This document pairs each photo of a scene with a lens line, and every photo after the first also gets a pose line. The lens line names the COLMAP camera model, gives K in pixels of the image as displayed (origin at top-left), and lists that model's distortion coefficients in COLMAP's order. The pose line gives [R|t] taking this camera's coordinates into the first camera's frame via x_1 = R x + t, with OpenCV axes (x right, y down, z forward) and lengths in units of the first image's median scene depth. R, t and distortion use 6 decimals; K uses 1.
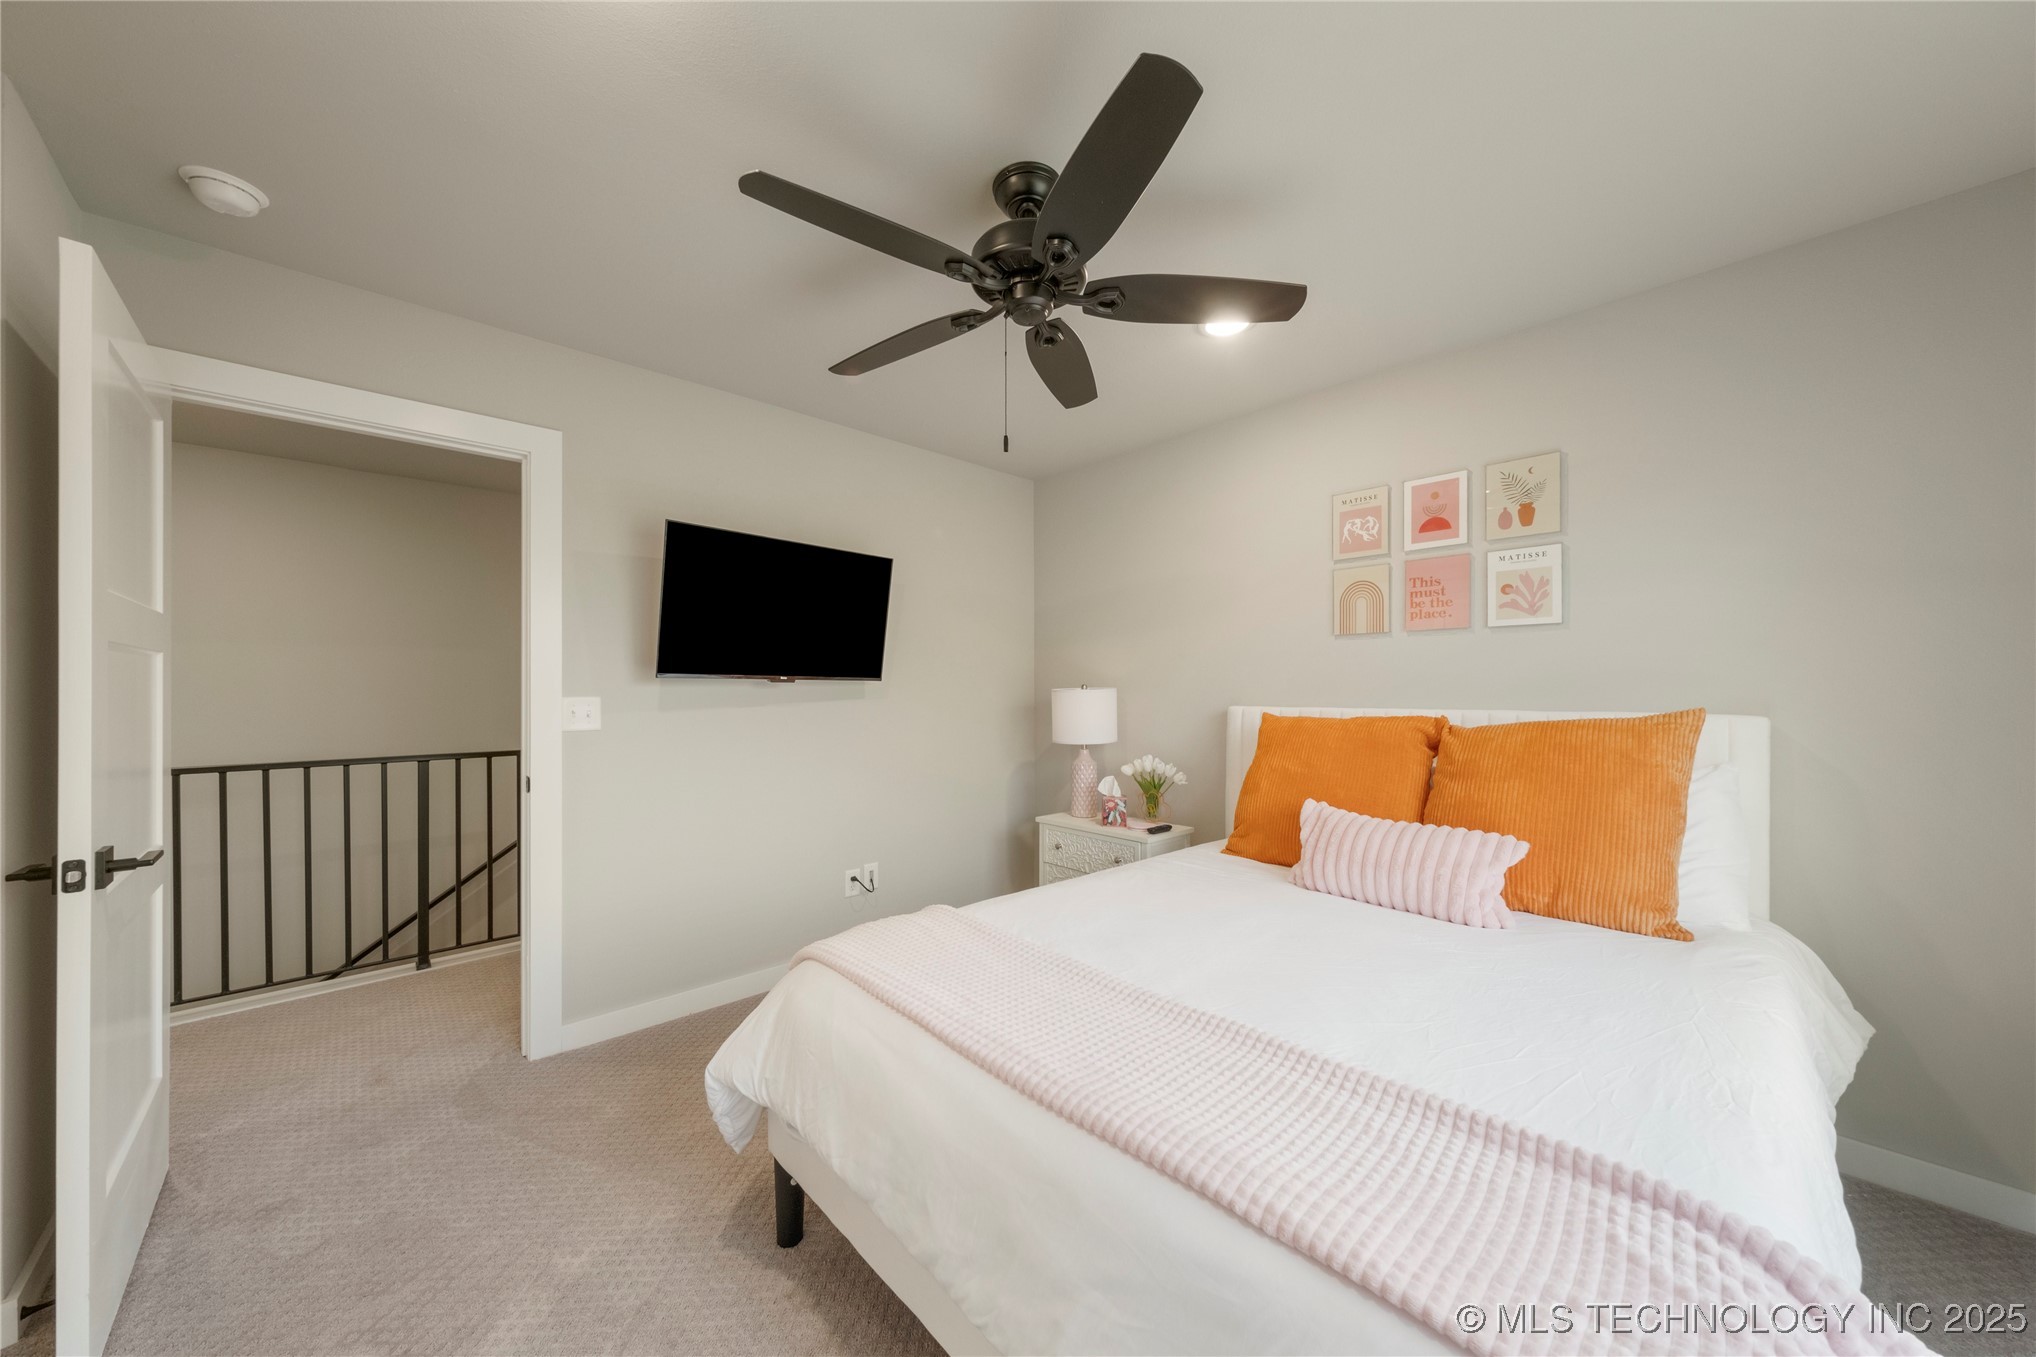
lens RADIAL K [[698.3, 0, 1019.5], [0, 698.3, 689.2], [0, 0, 1]] dist [-0.000214, -0.000191]
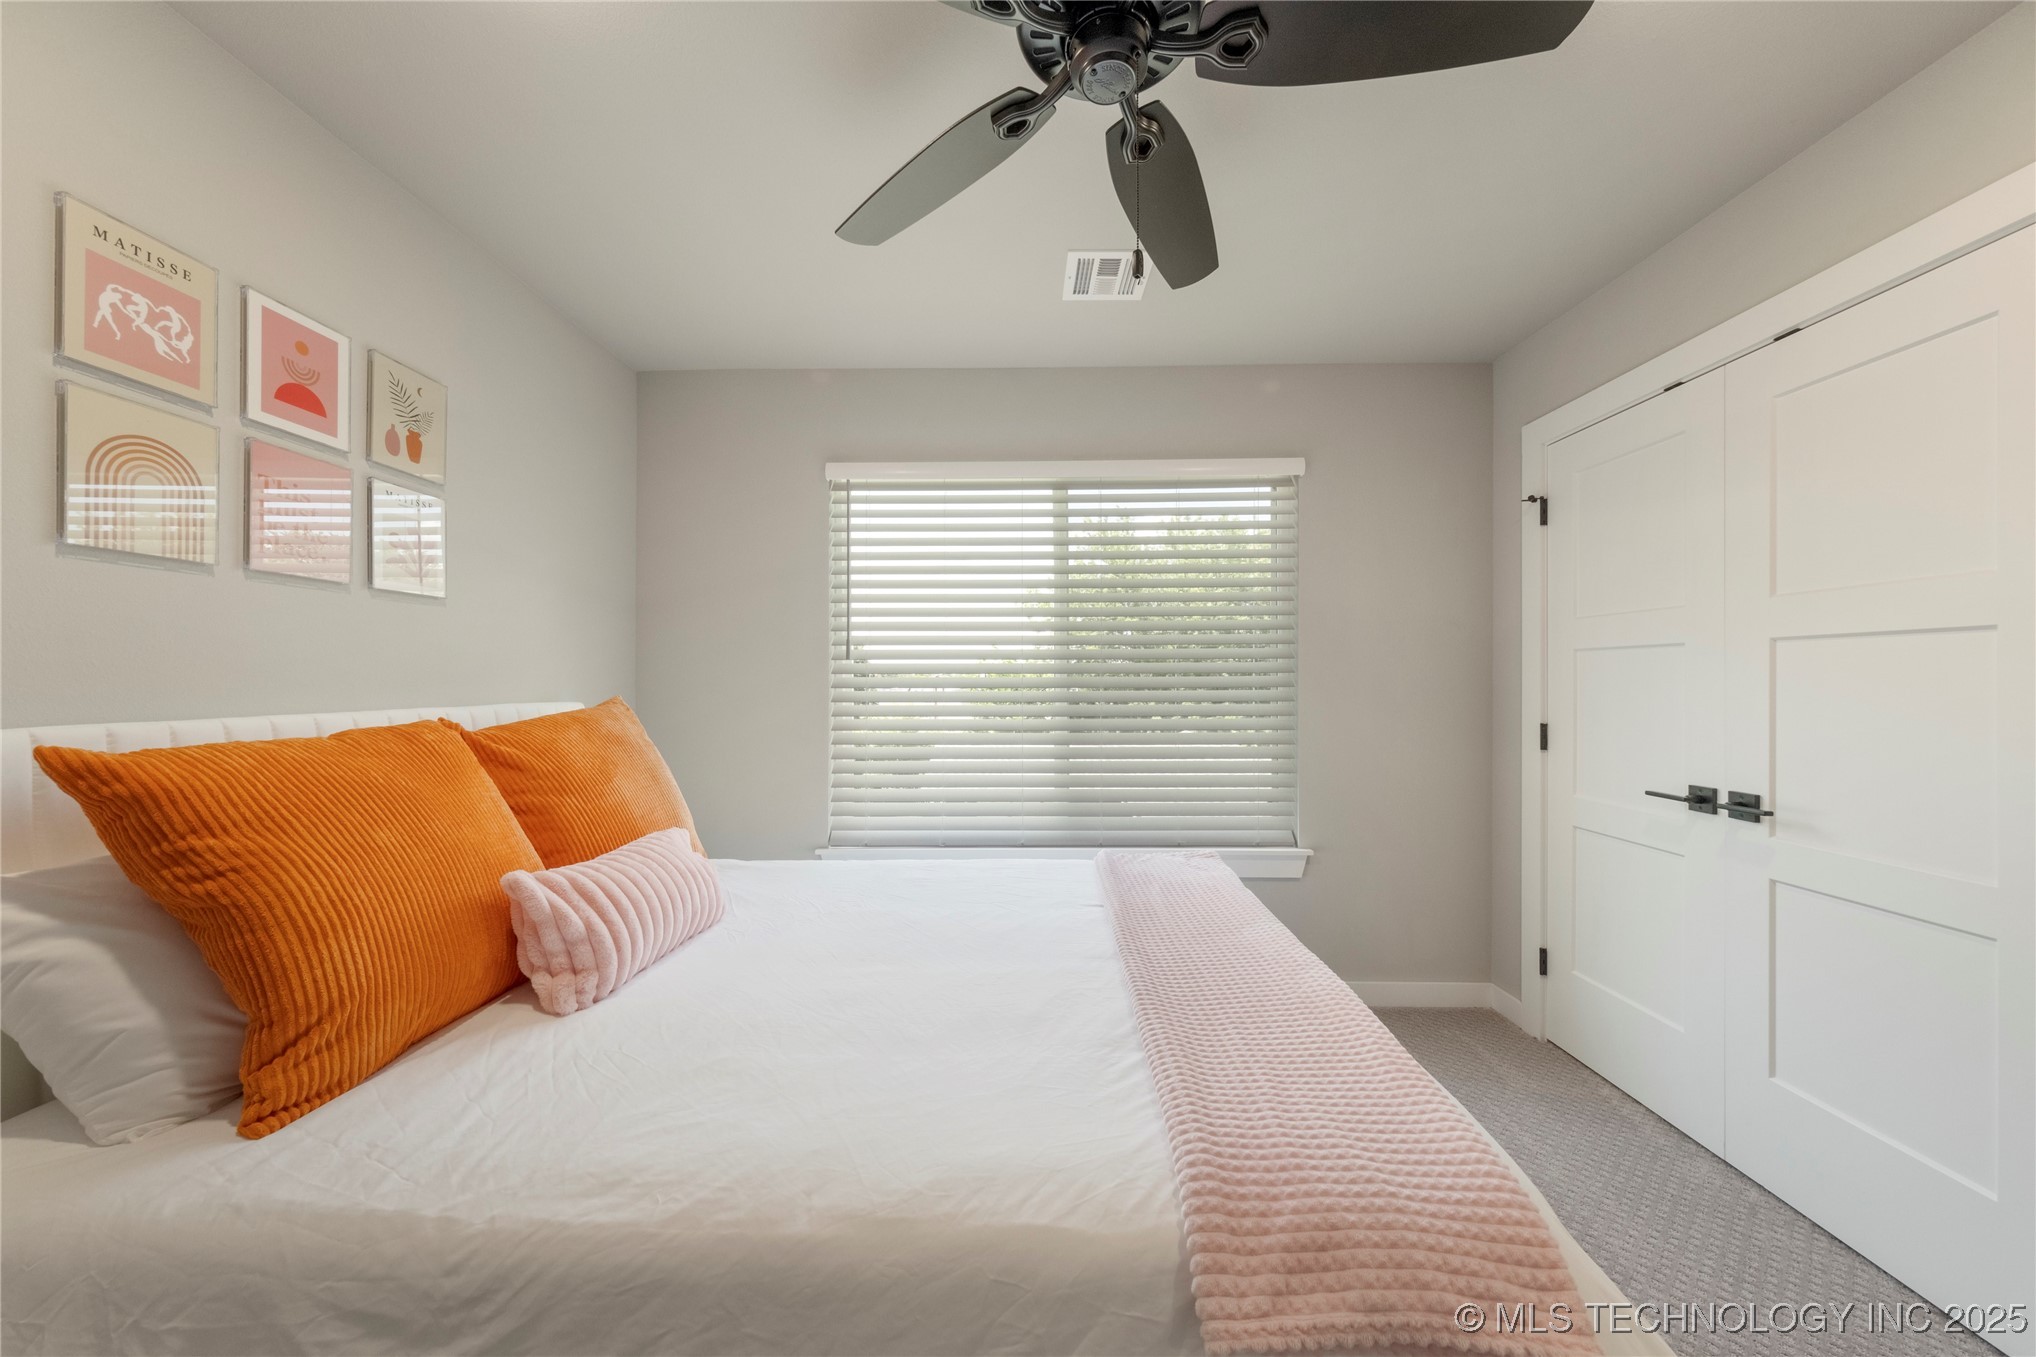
lens RADIAL K [[698.3, 0, 1019.5], [0, 698.3, 689.2], [0, 0, 1]] dist [-0.000214, -0.000191]
pose [[-0.701476, -0.000169, 0.712693, -0.241444], [0.004930, 0.999975, 0.005090, 0.007865], [-0.712676, 0.007084, -0.701457, 0.983704]]
